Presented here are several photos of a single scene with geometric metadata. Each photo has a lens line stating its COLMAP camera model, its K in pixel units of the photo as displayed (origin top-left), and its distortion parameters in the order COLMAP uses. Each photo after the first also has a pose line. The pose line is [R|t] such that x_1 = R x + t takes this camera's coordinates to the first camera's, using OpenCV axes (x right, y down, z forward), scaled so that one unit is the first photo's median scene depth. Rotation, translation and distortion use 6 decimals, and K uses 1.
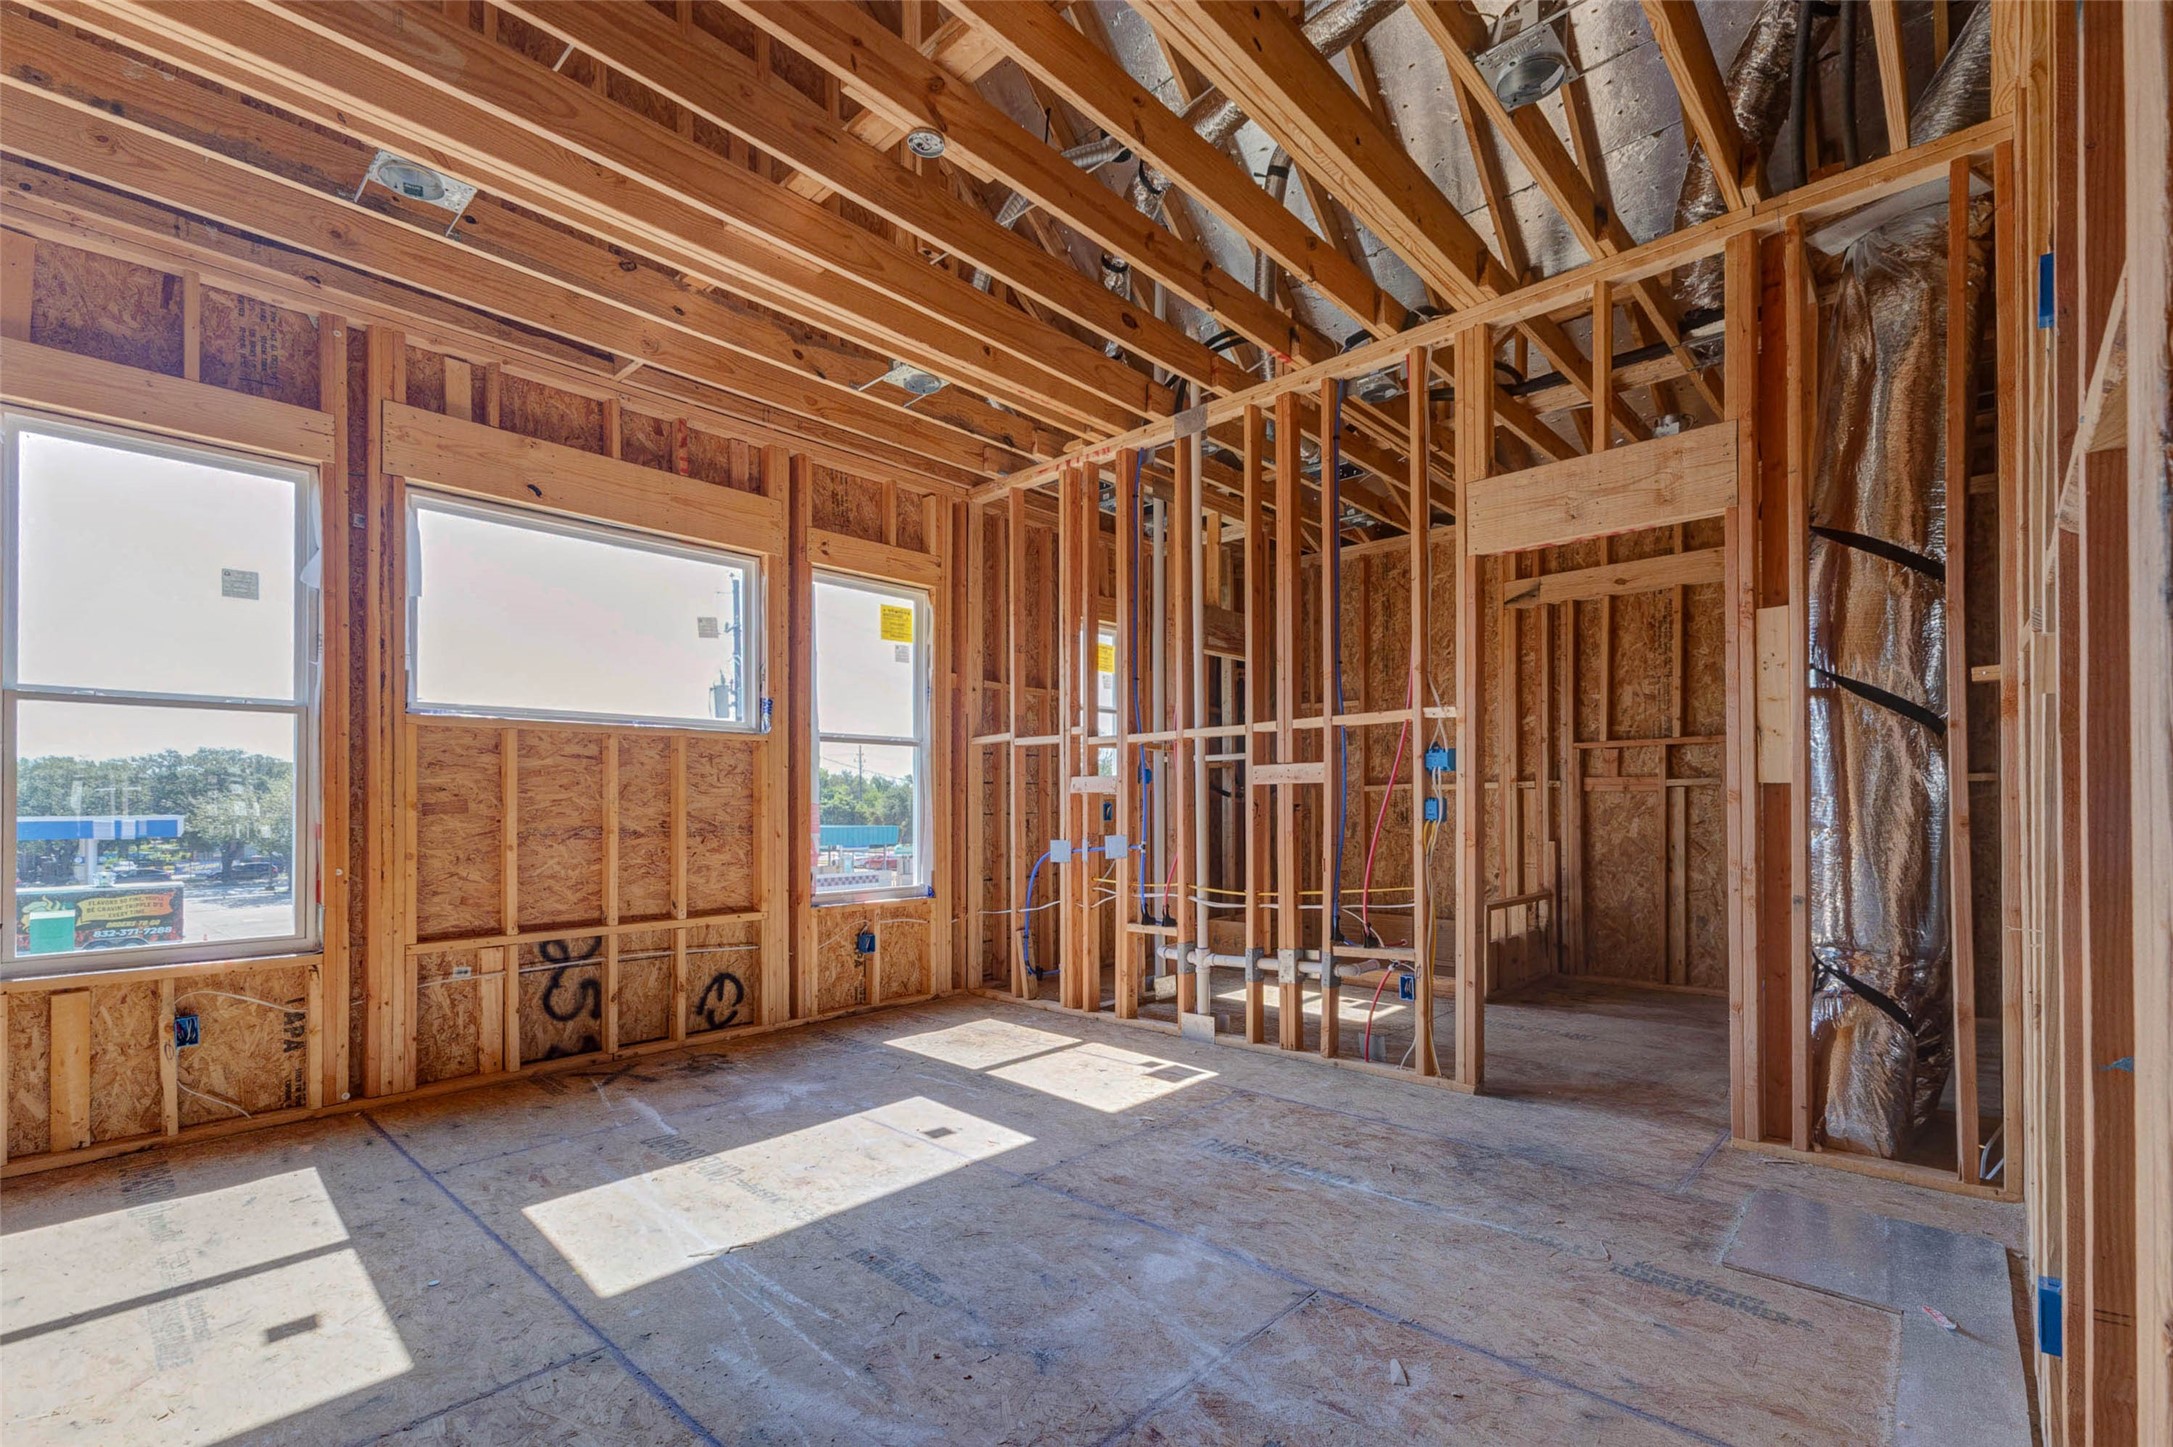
lens RADIAL K [[963.2, 0, 1115.8], [0, 963.2, 801.3], [0, 0, 1]] dist [0.001688, 0.000165]
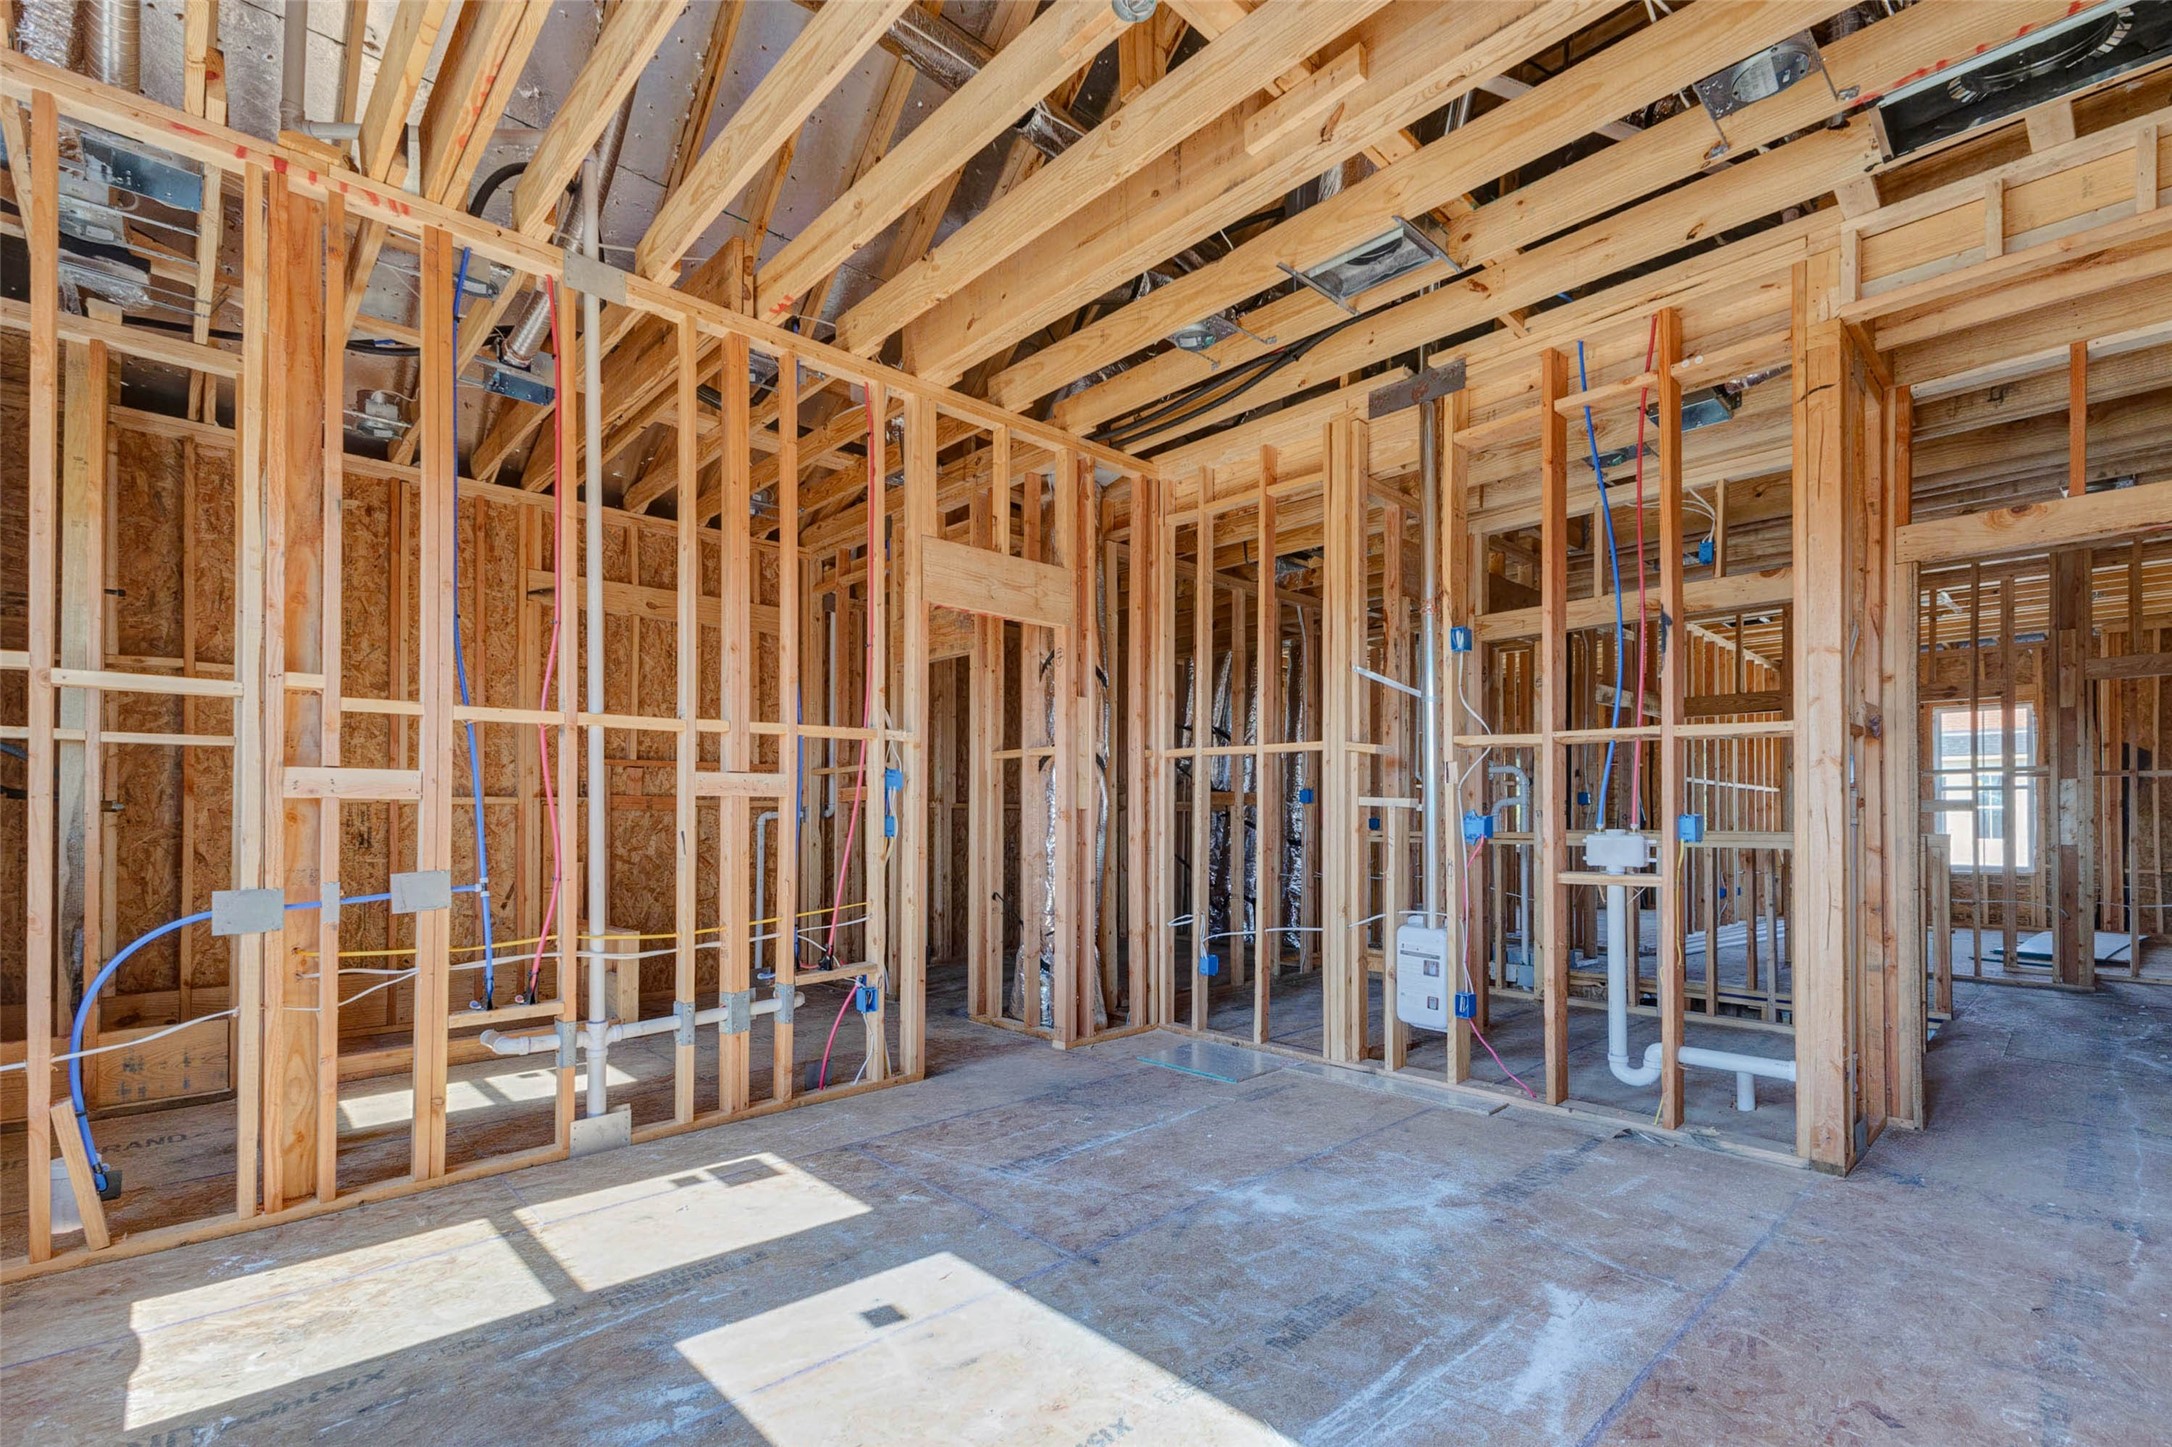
lens RADIAL K [[962.8, 0, 1102.6], [0, 962.8, 816.1], [0, 0, 1]] dist [0.001688, 0.000165]
pose [[0.075332, 0.010607, 0.997102, -0.629518], [-0.003826, 0.999939, -0.010348, 0.006426], [-0.997151, -0.003035, 0.075368, 0.606106]]
